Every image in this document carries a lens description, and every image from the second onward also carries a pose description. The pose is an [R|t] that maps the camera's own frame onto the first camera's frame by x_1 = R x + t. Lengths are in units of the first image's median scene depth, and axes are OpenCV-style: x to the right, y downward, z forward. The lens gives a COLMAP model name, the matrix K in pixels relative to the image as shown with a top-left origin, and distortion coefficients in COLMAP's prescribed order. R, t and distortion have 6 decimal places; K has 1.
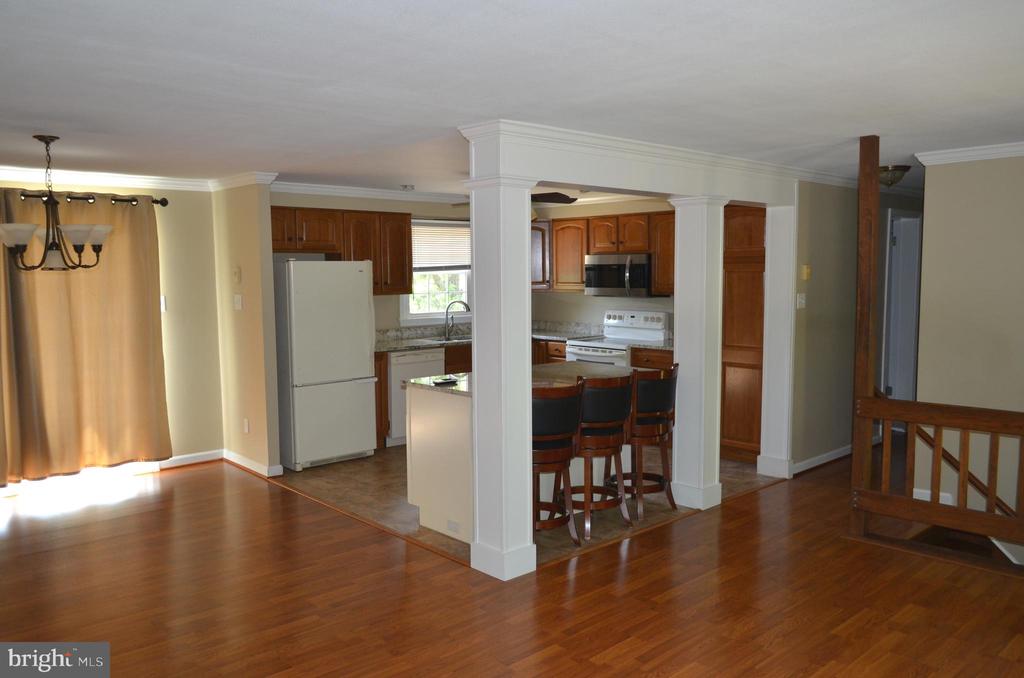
lens RADIAL K [[794.6, 0, 510.2], [0, 794.6, 340.3], [0, 0, 1]] dist [-0.026735, 0.012039]
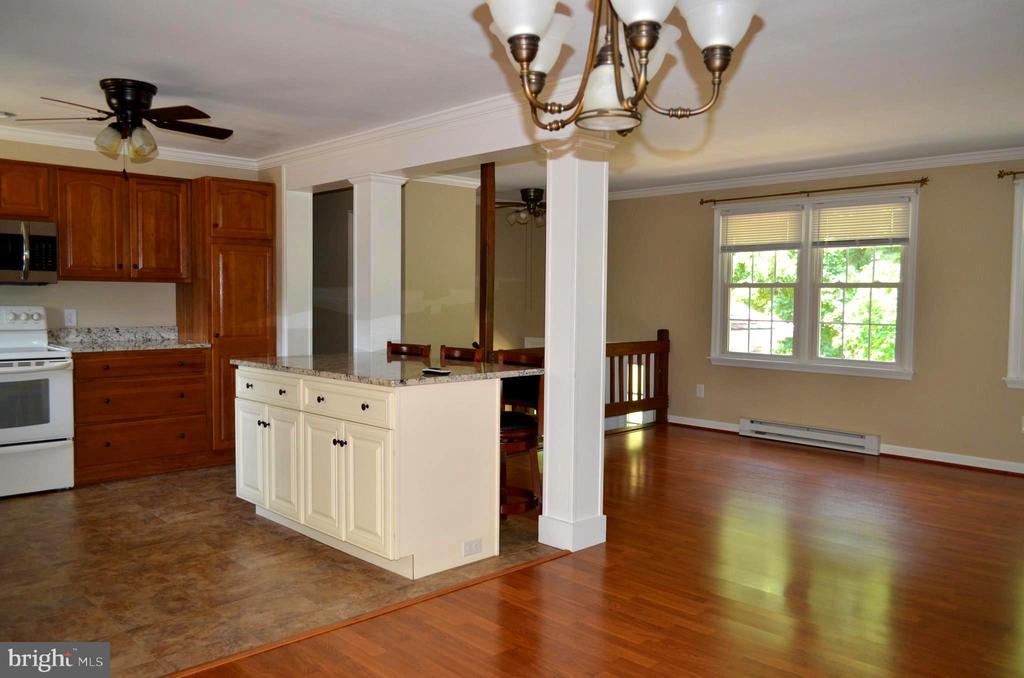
lens RADIAL K [[794.6, 0, 510.2], [0, 794.6, 340.3], [0, 0, 1]] dist [-0.026735, 0.012039]
pose [[-0.024645, -0.047198, 0.998581, -0.548074], [0.079474, 0.995631, 0.049020, -0.006154], [-0.996532, 0.080570, -0.020787, 0.613539]]
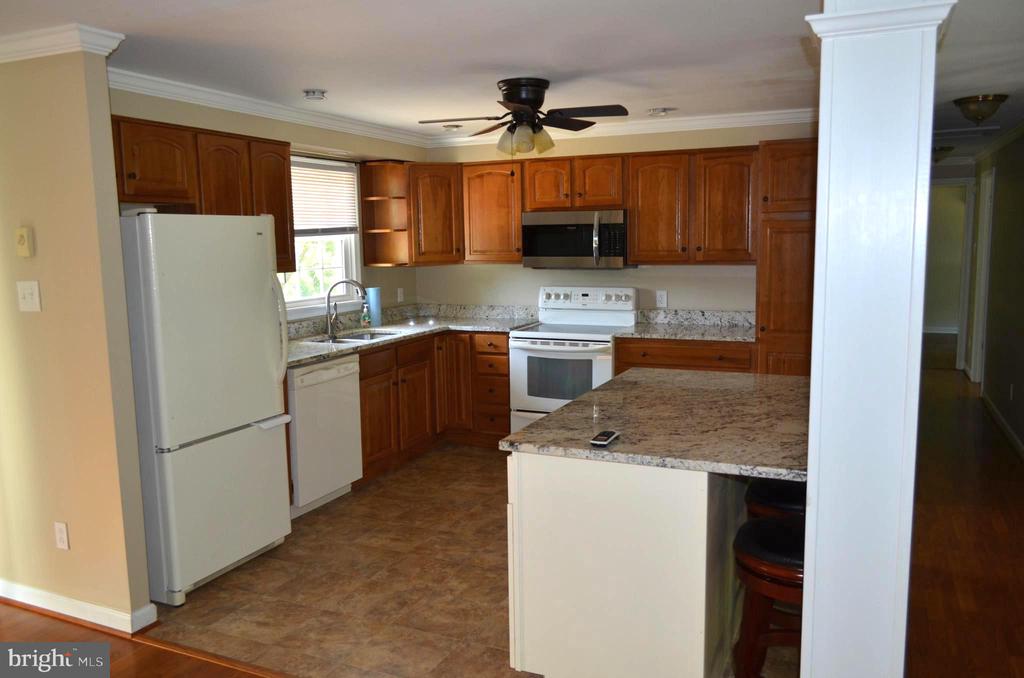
lens RADIAL K [[794.6, 0, 510.2], [0, 794.6, 340.3], [0, 0, 1]] dist [-0.026735, 0.012039]
pose [[0.919056, -0.057487, 0.389913, -0.220219], [0.043896, 0.998080, 0.043686, -0.024388], [-0.391676, -0.023034, 0.919815, 0.356817]]
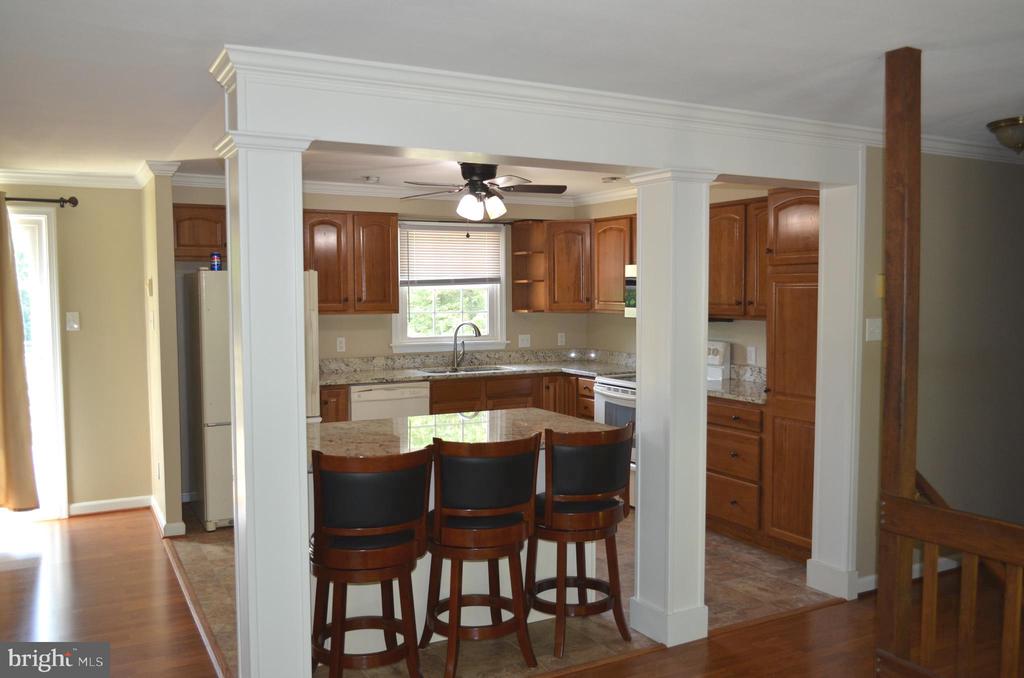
lens RADIAL K [[850.5, 0, 508.3], [0, 850.5, 337.2], [0, 0, 1]] dist [-0.017528, -0.002547]
pose [[0.968983, 0.018011, -0.246471, 0.200474], [-0.026008, 0.999234, -0.029231, -0.012185], [0.245756, 0.034734, 0.968709, 0.198942]]
